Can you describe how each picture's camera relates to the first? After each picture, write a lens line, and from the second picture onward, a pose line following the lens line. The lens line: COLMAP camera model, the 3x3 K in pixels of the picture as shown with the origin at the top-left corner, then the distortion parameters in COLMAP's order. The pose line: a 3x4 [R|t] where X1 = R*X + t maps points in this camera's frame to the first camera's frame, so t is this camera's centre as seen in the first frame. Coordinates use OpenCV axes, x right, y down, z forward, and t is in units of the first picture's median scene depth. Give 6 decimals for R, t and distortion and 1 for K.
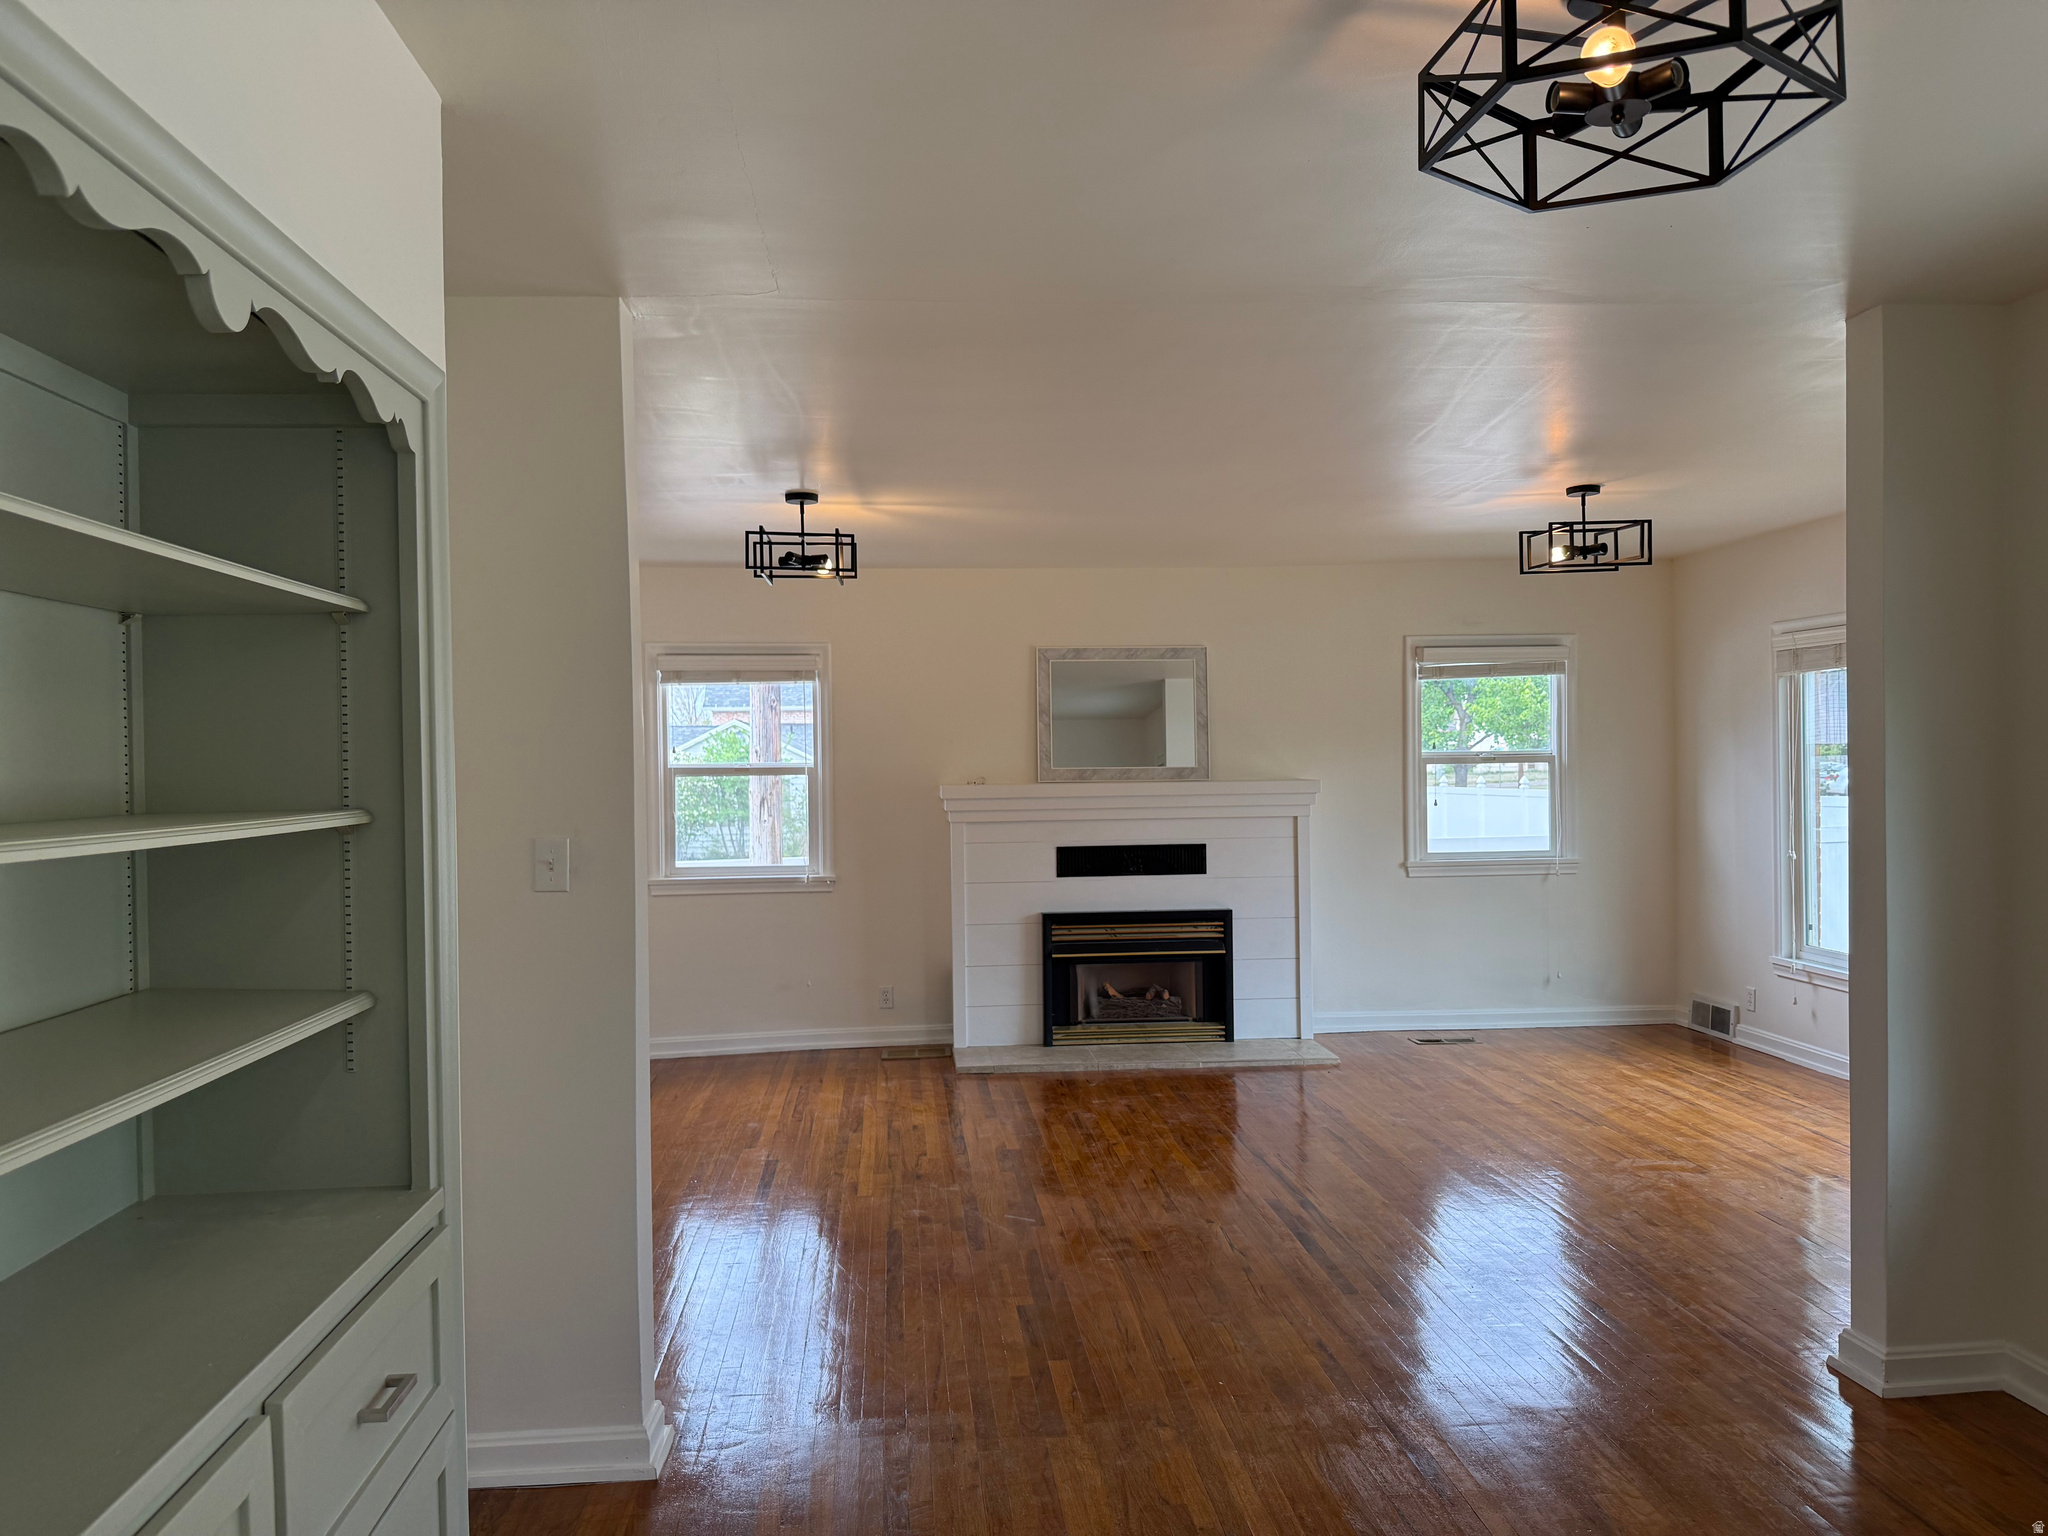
lens RADIAL K [[1425.8, 0, 1026.3], [0, 1425.8, 774.0], [0, 0, 1]] dist [0.109927, -0.144930]
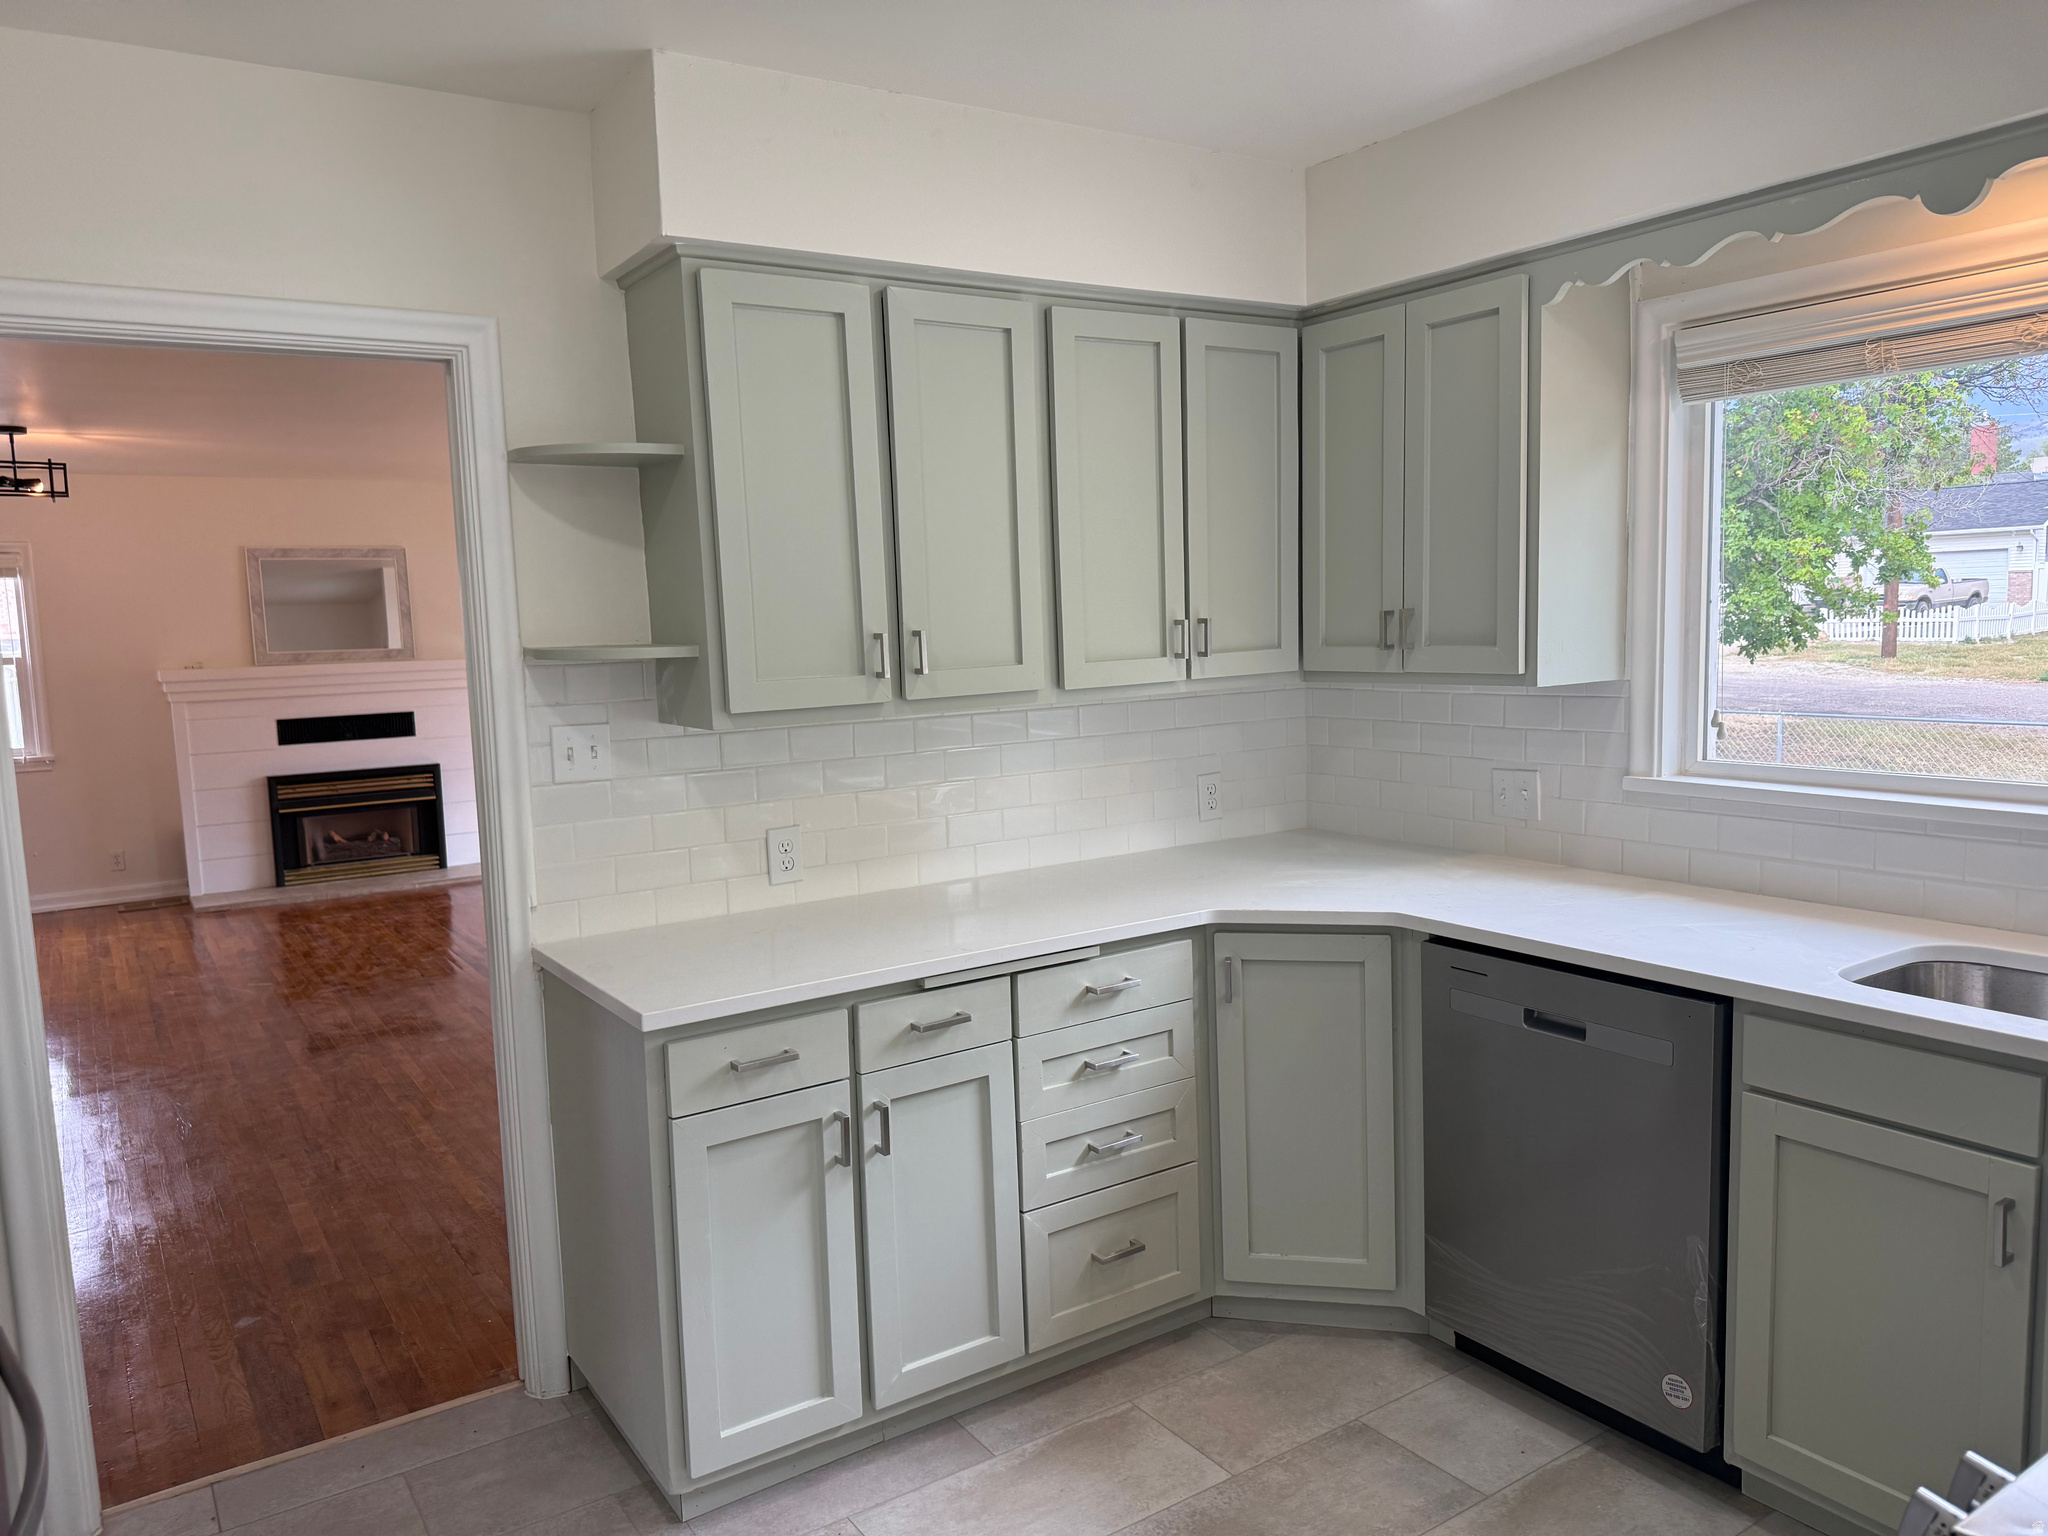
lens RADIAL K [[1440.2, 0, 1024.0], [0, 1440.2, 768.0], [0, 0, 1]] dist [0.033249, -0.055678]
pose [[0.881518, -0.064520, 0.467721, 0.003766], [0.025121, 0.995625, 0.089995, -0.001273], [-0.471481, -0.067583, 0.879283, -0.343391]]
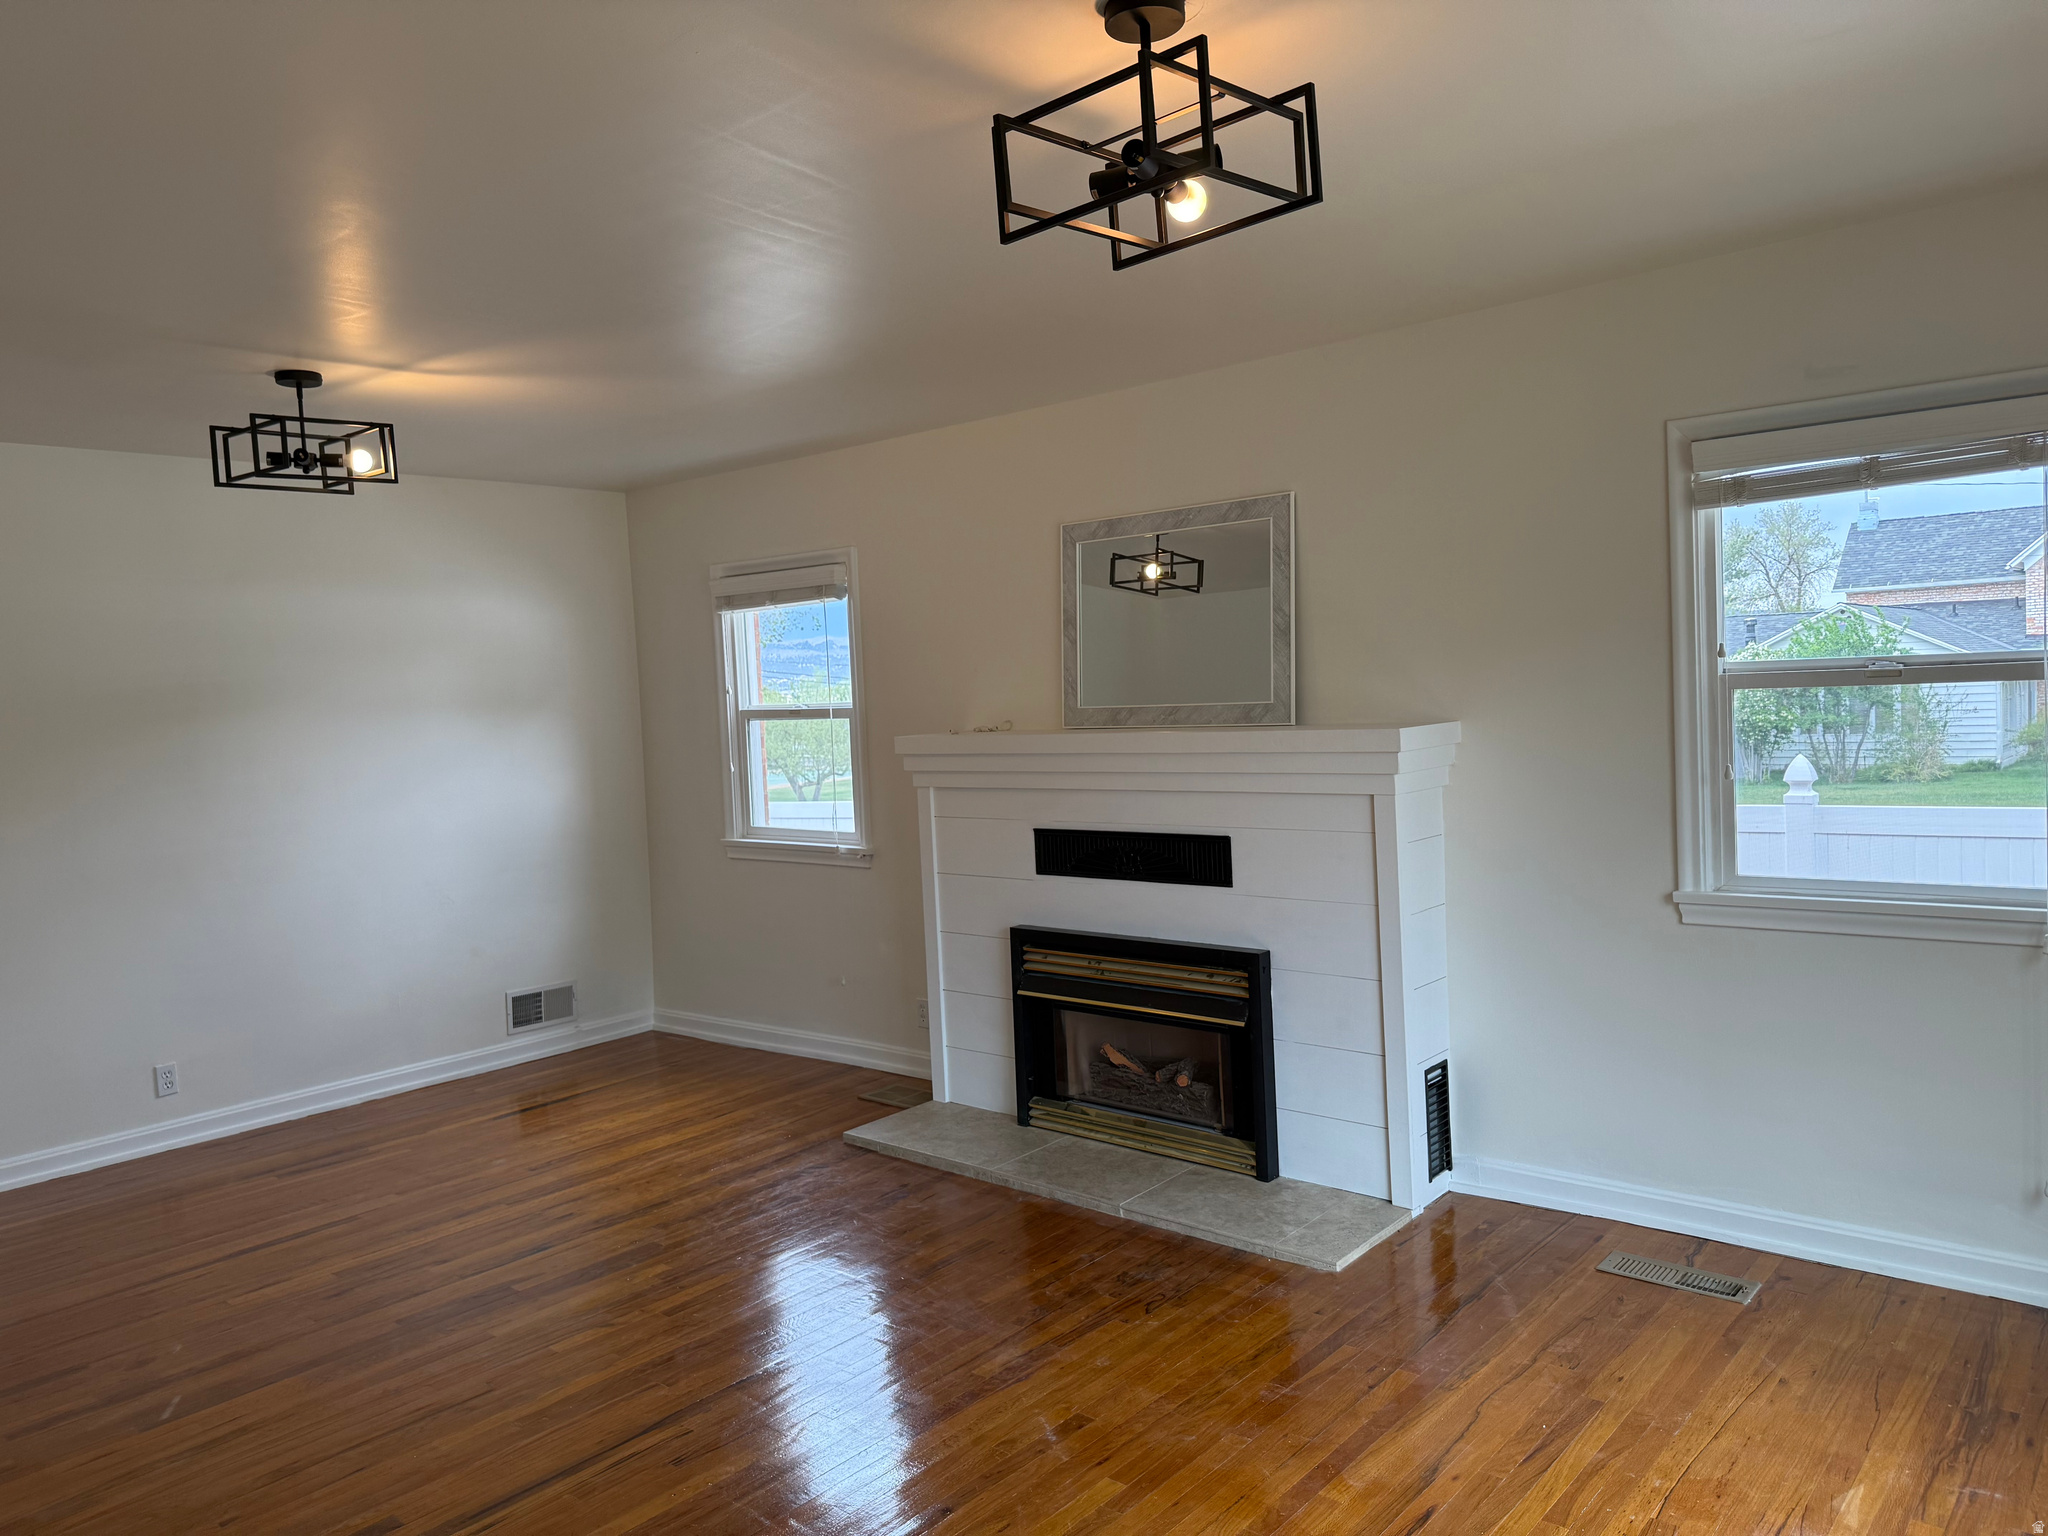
lens RADIAL K [[1425.8, 0, 1026.3], [0, 1425.8, 774.0], [0, 0, 1]] dist [0.109927, -0.144930]
pose [[0.694064, 0.025722, -0.719454, 0.489375], [0.023787, 0.997996, 0.058628, -0.012921], [0.719521, -0.057805, 0.692061, 0.537570]]
